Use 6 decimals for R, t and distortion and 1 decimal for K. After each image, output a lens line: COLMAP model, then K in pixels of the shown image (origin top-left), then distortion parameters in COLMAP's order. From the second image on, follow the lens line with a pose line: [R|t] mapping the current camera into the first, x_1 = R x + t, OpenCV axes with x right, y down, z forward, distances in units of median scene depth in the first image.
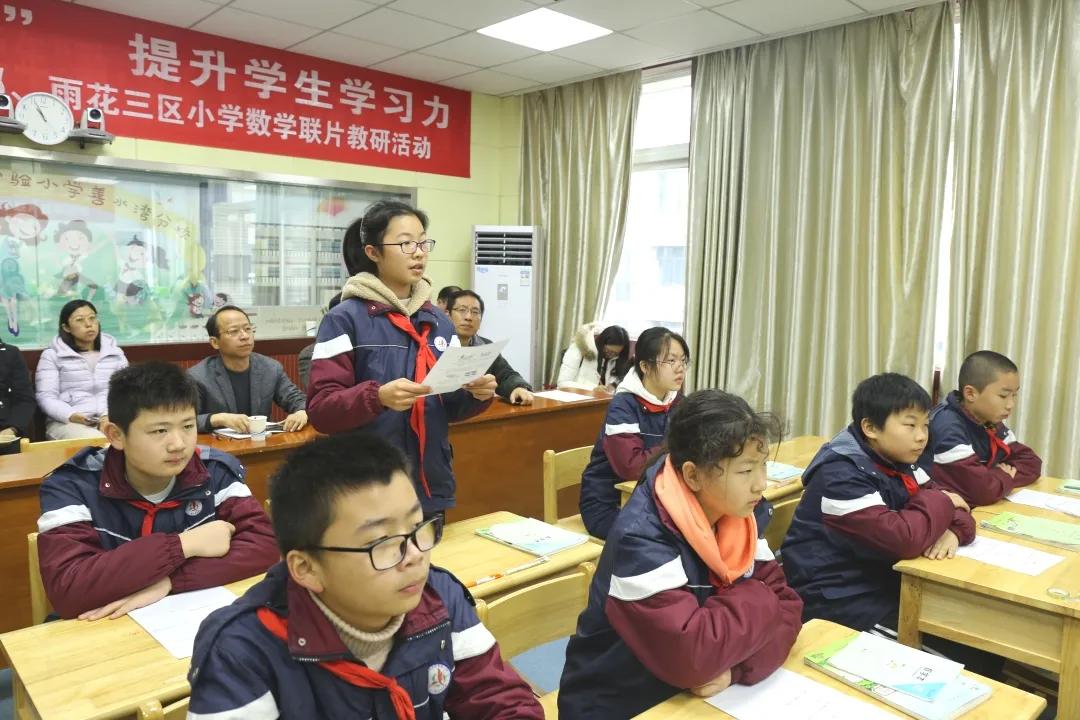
lens RADIAL K [[776.0, 0, 540.0], [0, 776.0, 360.0], [0, 0, 1]] dist [-0.114919, 0.092300]
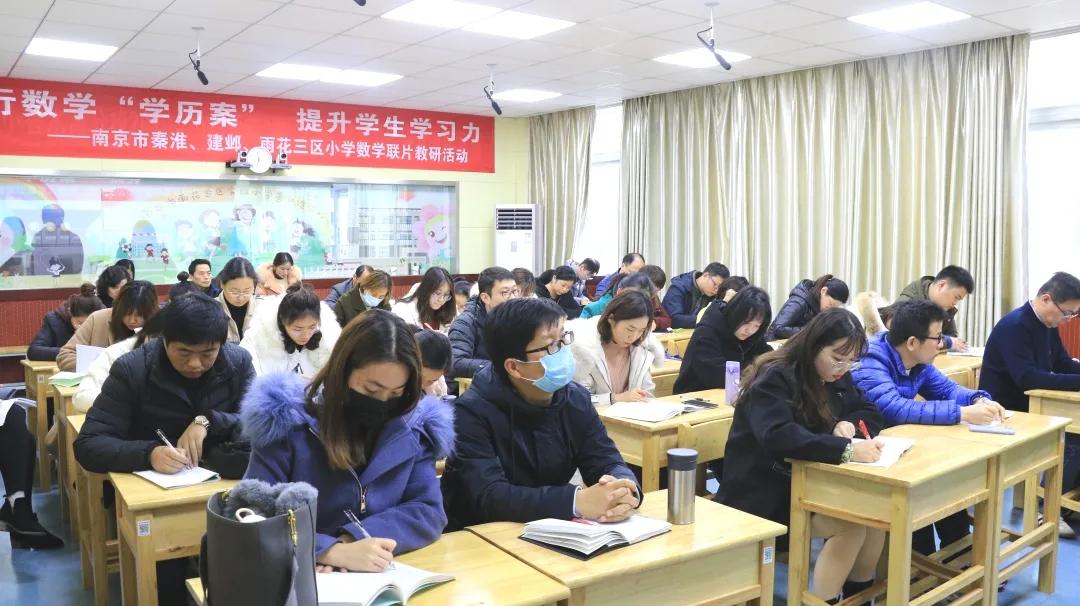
lens RADIAL K [[887.4, 0, 540.0], [0, 887.4, 303.0], [0, 0, 1]] dist [-0.222004, 0.193958]
pose [[0.993176, -0.014218, -0.115758, 0.229942], [0.010028, 0.999276, -0.036695, 0.100355], [0.116196, 0.035284, 0.992599, -0.833928]]
